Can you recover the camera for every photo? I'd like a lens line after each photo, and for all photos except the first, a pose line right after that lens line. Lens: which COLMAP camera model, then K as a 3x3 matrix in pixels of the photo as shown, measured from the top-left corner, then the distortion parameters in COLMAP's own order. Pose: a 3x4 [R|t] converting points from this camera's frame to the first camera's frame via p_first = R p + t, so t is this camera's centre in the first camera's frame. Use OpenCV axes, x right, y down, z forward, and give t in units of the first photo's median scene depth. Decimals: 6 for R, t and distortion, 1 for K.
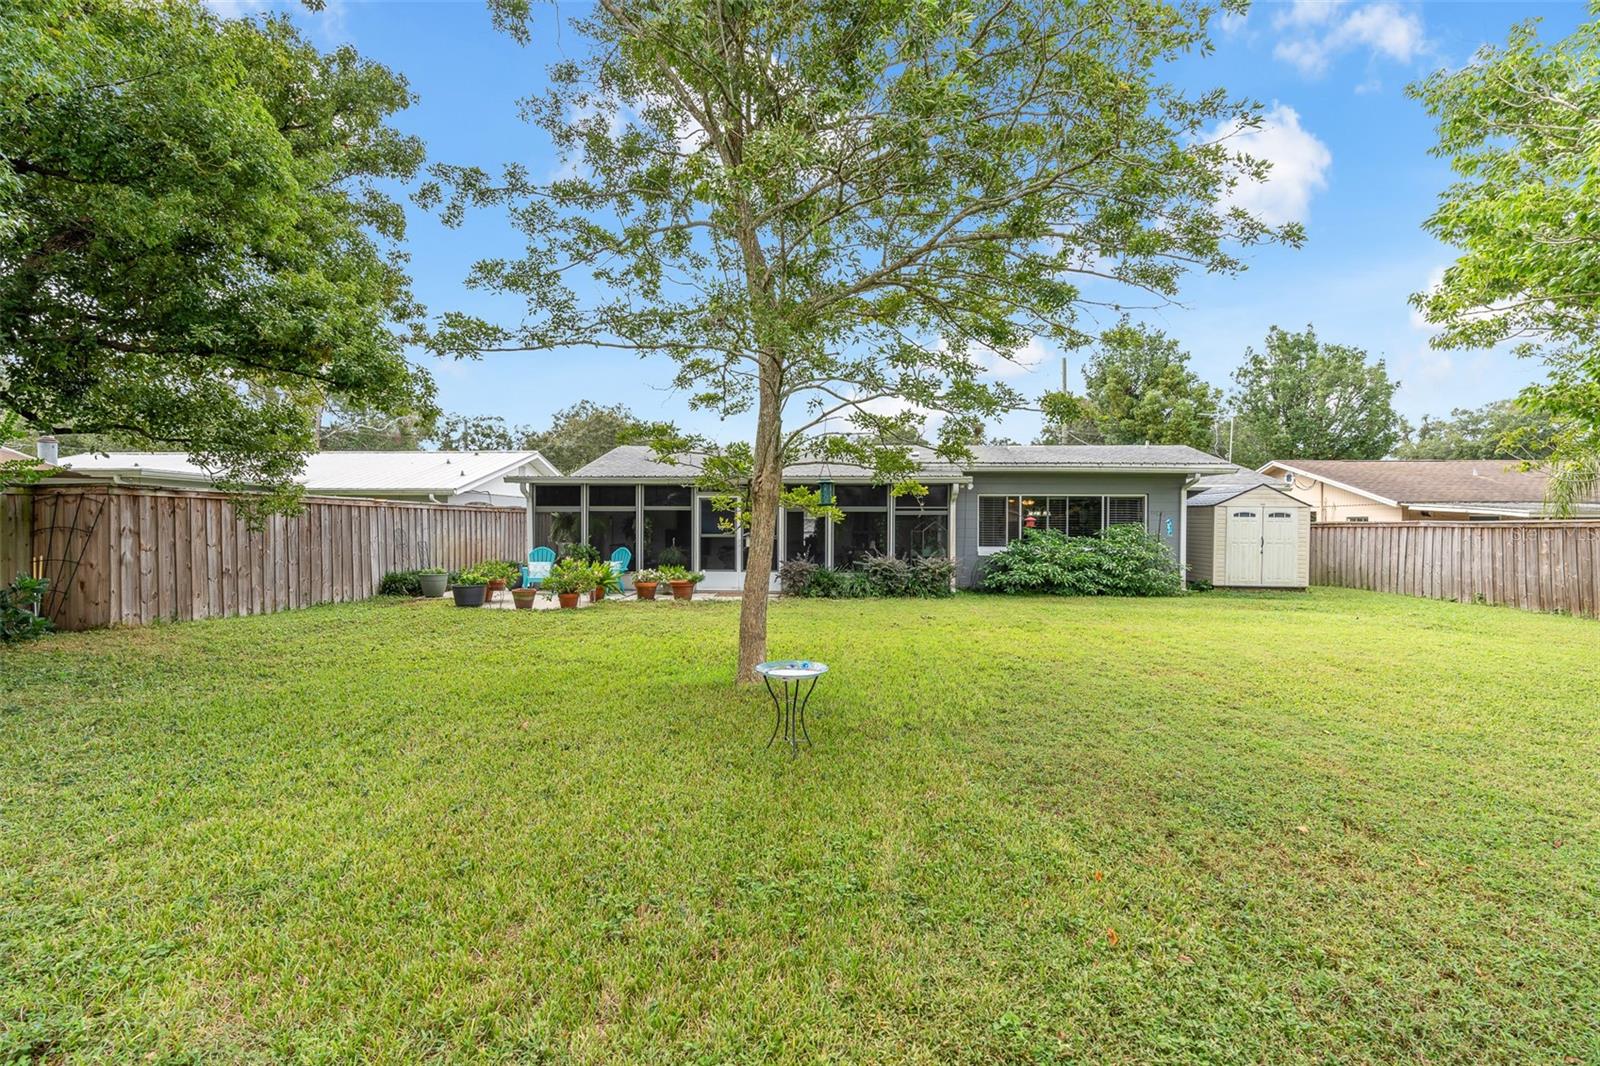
lens RADIAL K [[707.3, 0, 804.5], [0, 707.3, 532.7], [0, 0, 1]] dist [-0.003215, -0.000274]
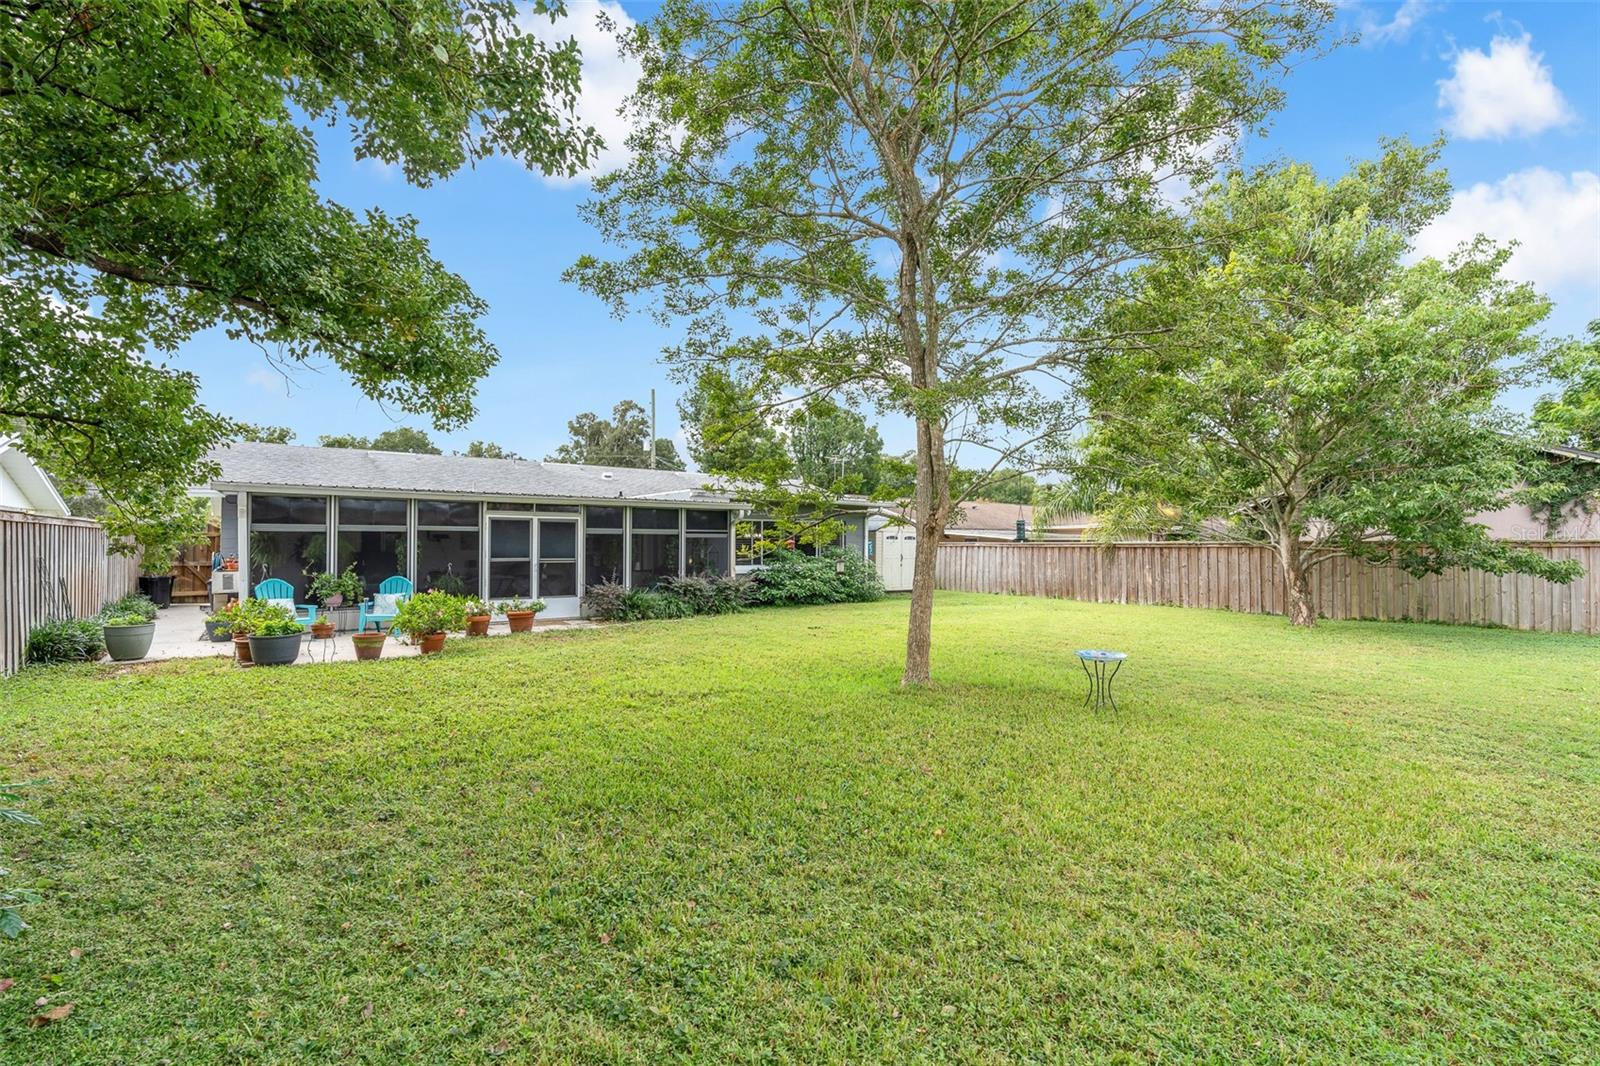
lens RADIAL K [[707.3, 0, 810.2], [0, 707.3, 533.9], [0, 0, 1]] dist [-0.003215, -0.000274]
pose [[0.764854, 0.007600, 0.644159, -0.420969], [0.007895, 0.999745, -0.021169, -0.006058], [-0.644156, 0.021277, 0.764599, 0.081546]]
